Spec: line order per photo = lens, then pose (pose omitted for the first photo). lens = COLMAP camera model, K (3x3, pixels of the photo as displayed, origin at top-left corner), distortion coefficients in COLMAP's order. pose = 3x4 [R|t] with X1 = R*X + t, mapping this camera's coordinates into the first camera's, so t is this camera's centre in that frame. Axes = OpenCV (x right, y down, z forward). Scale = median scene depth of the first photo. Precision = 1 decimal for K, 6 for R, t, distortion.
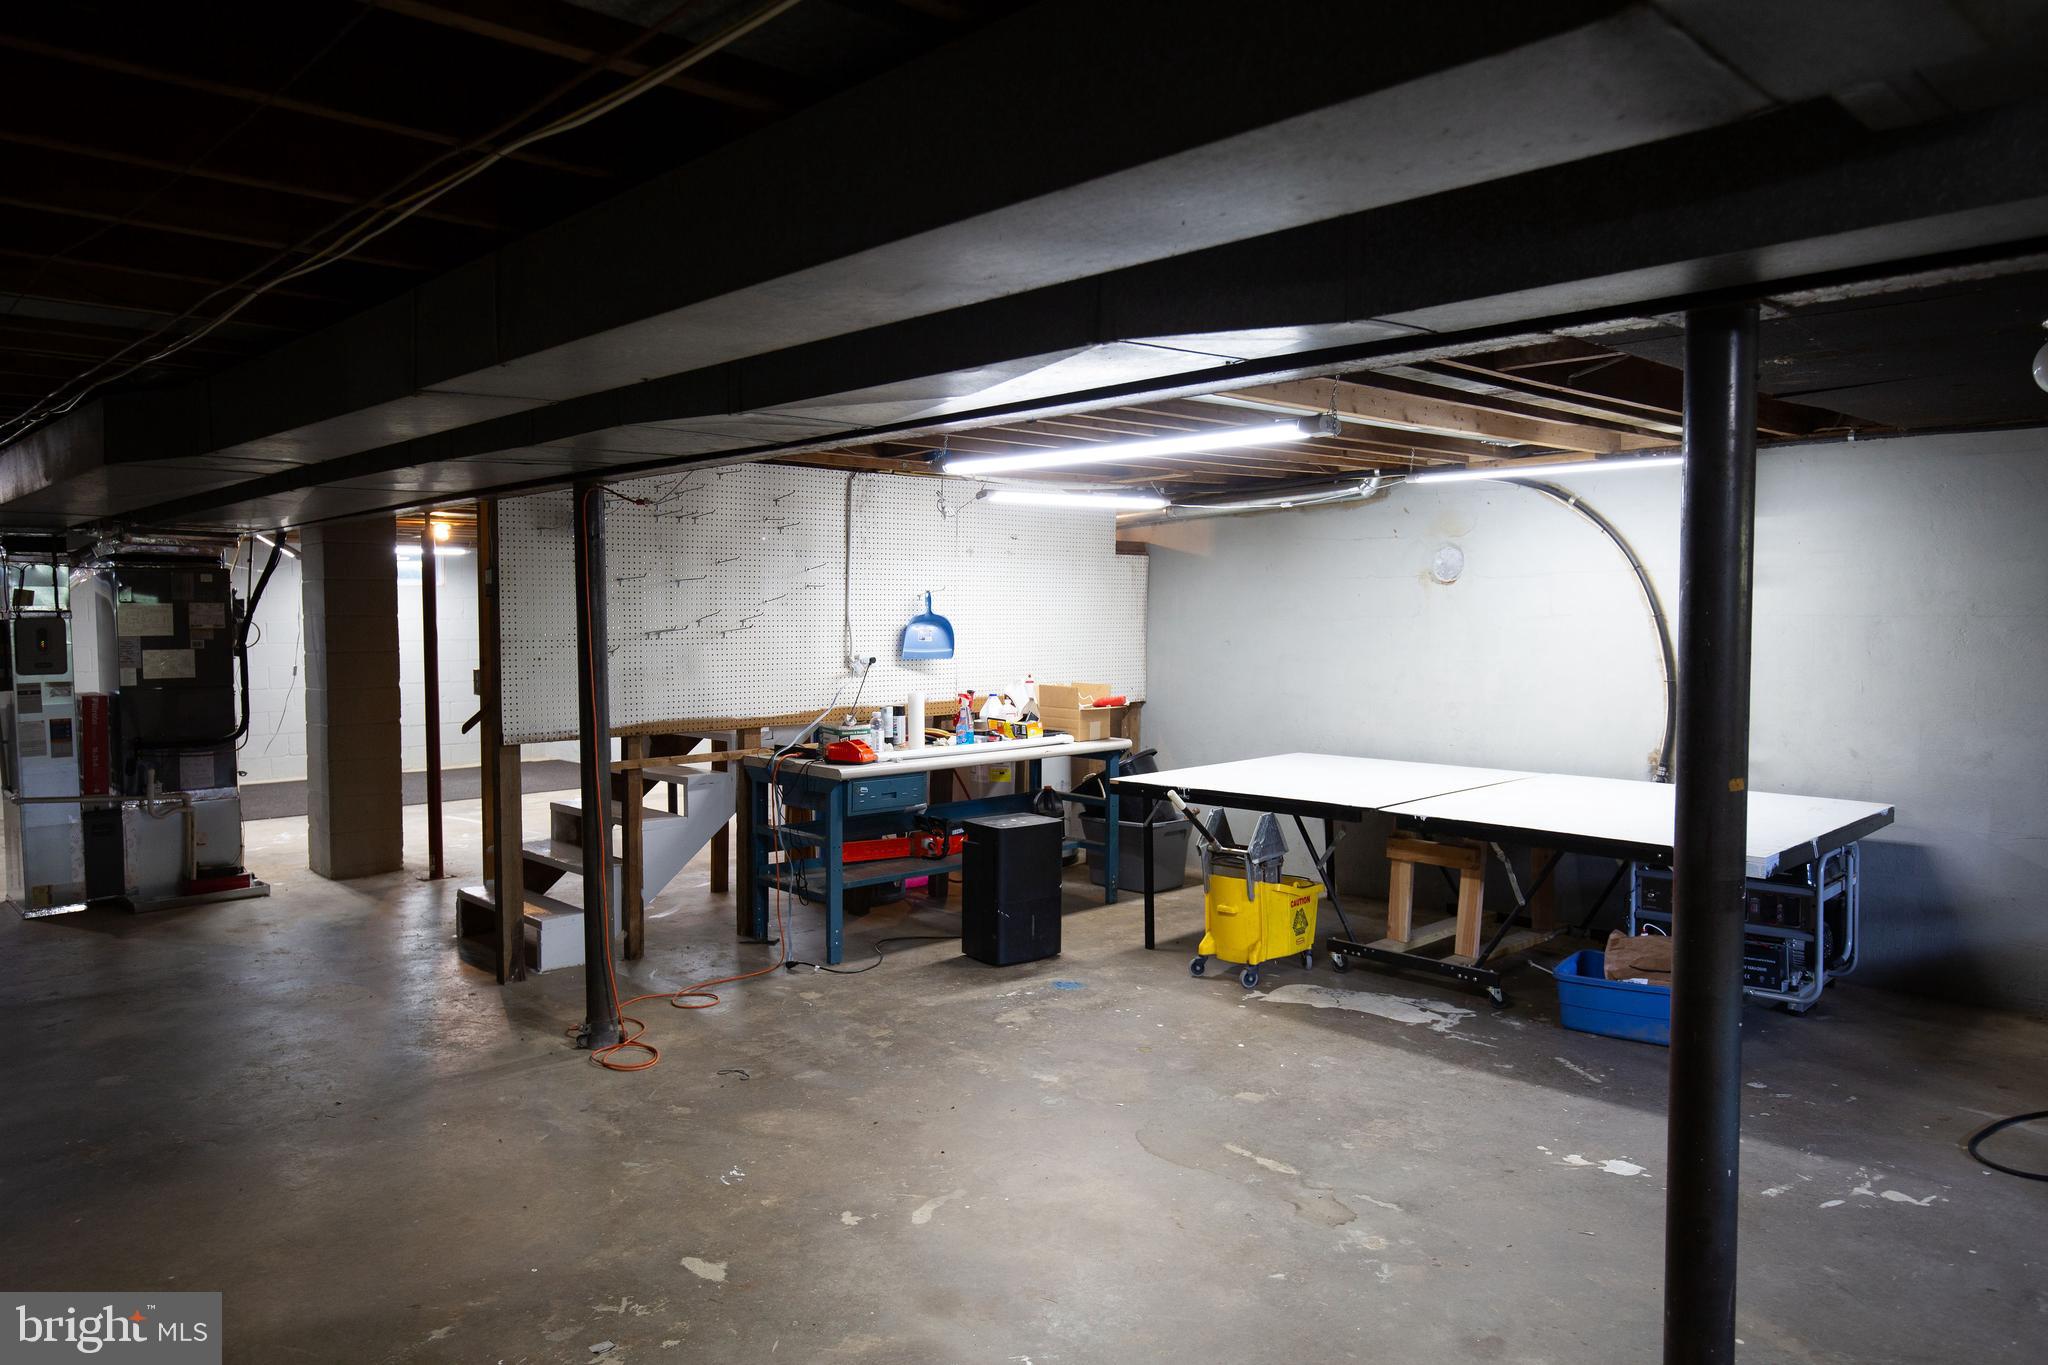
lens RADIAL K [[1406.1, 0, 1024.0], [0, 1406.1, 682.5], [0, 0, 1]] dist [0.000187, -0.001081]
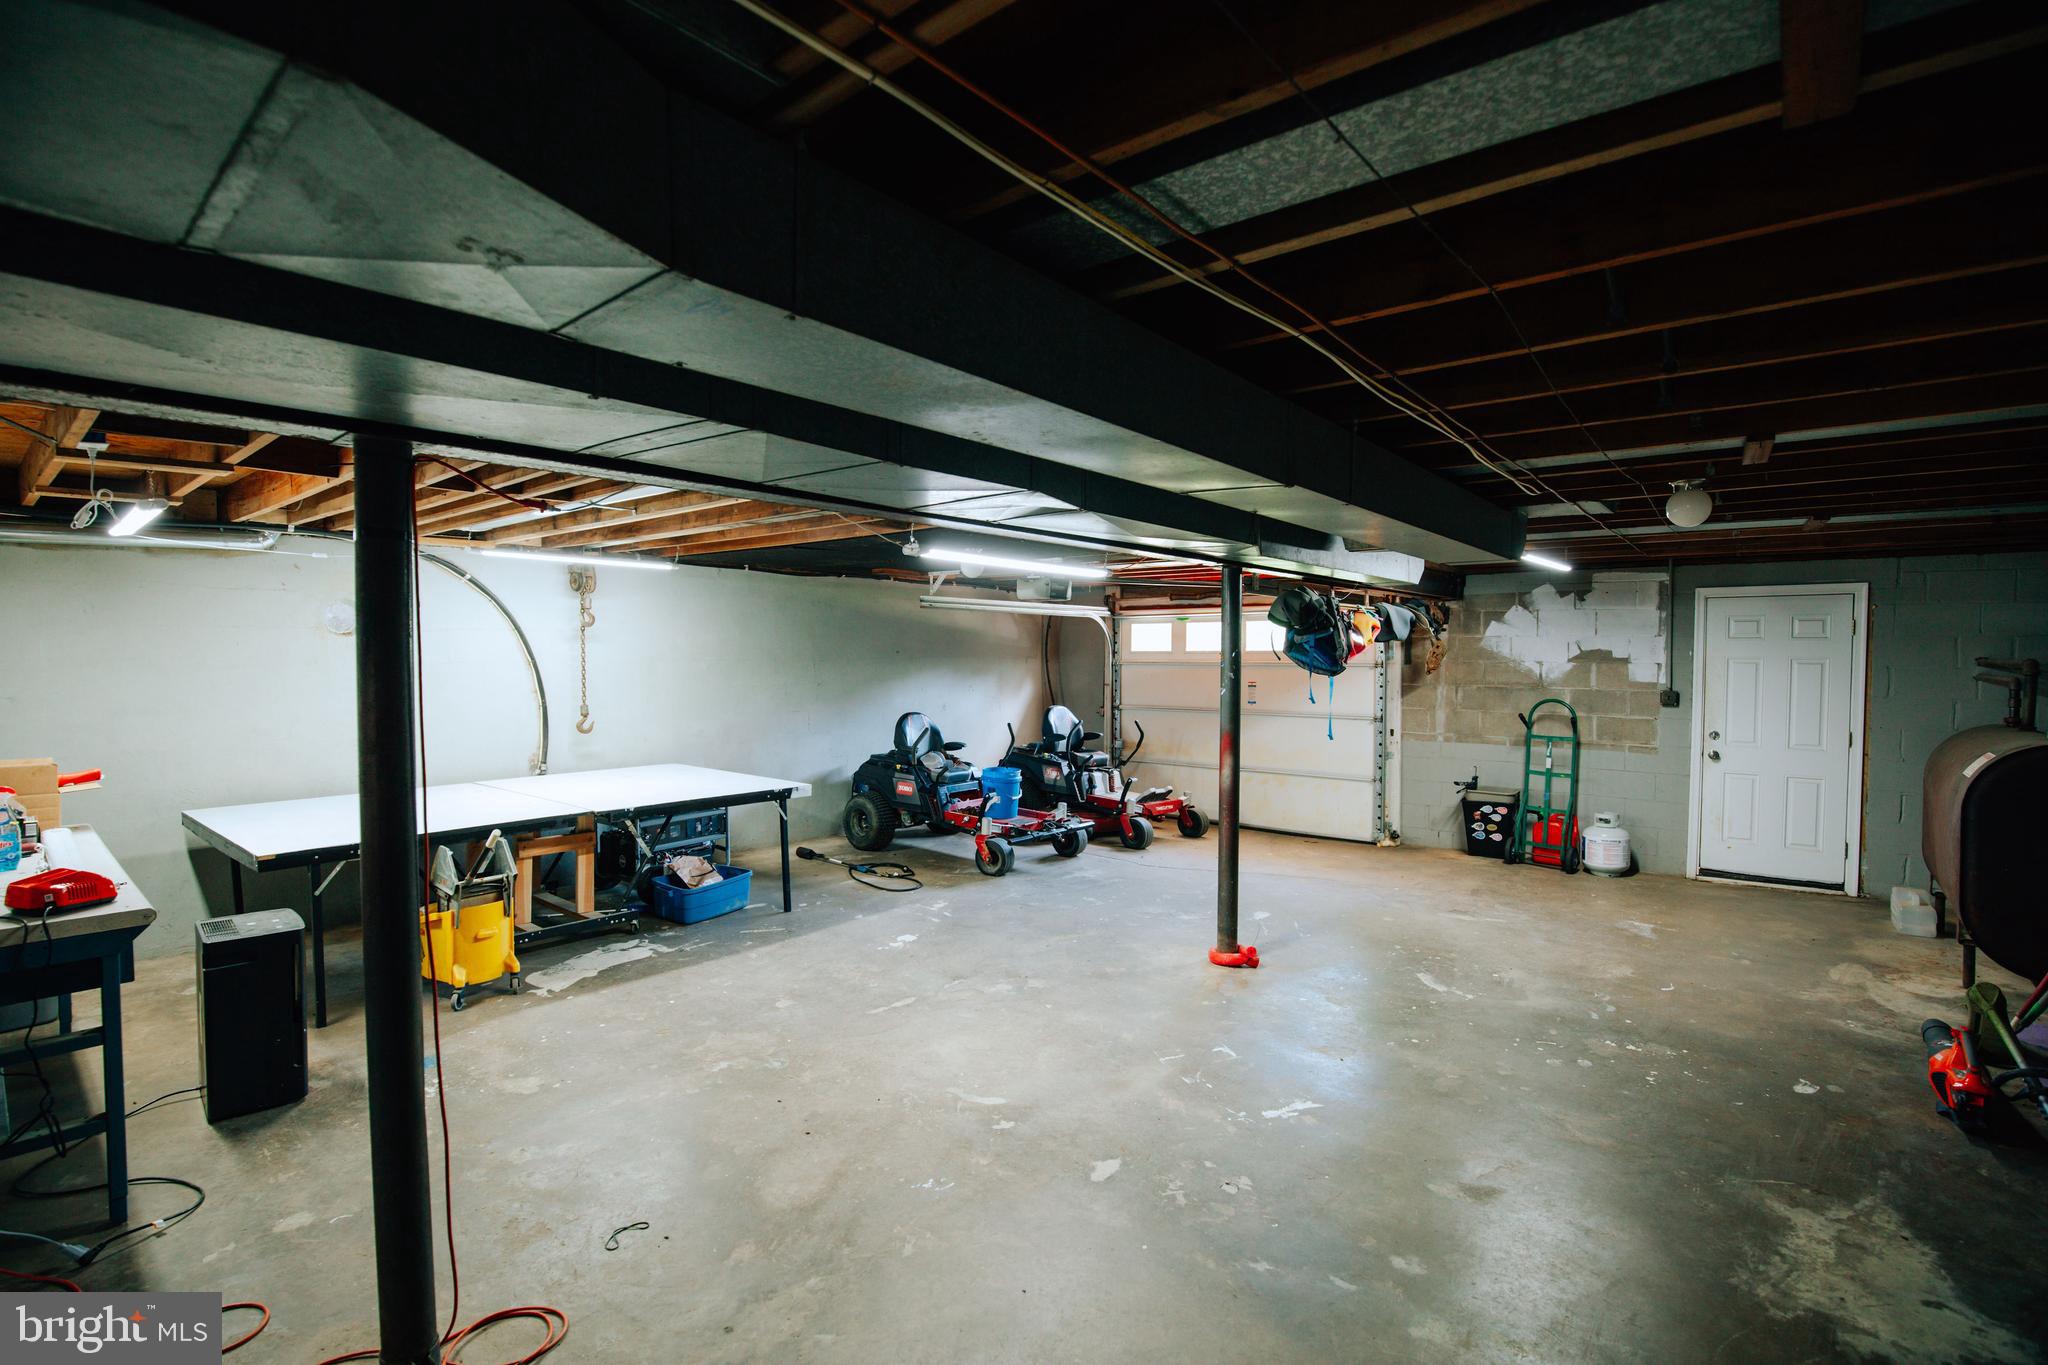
lens RADIAL K [[932.5, 0, 1024.0], [0, 932.5, 682.5], [0, 0, 1]] dist [-0.054005, 0.016079]
pose [[-0.115792, -0.030748, 0.992797, -0.688383], [0.055157, 0.997779, 0.037336, -0.040702], [-0.991741, 0.059083, -0.113839, 0.758858]]
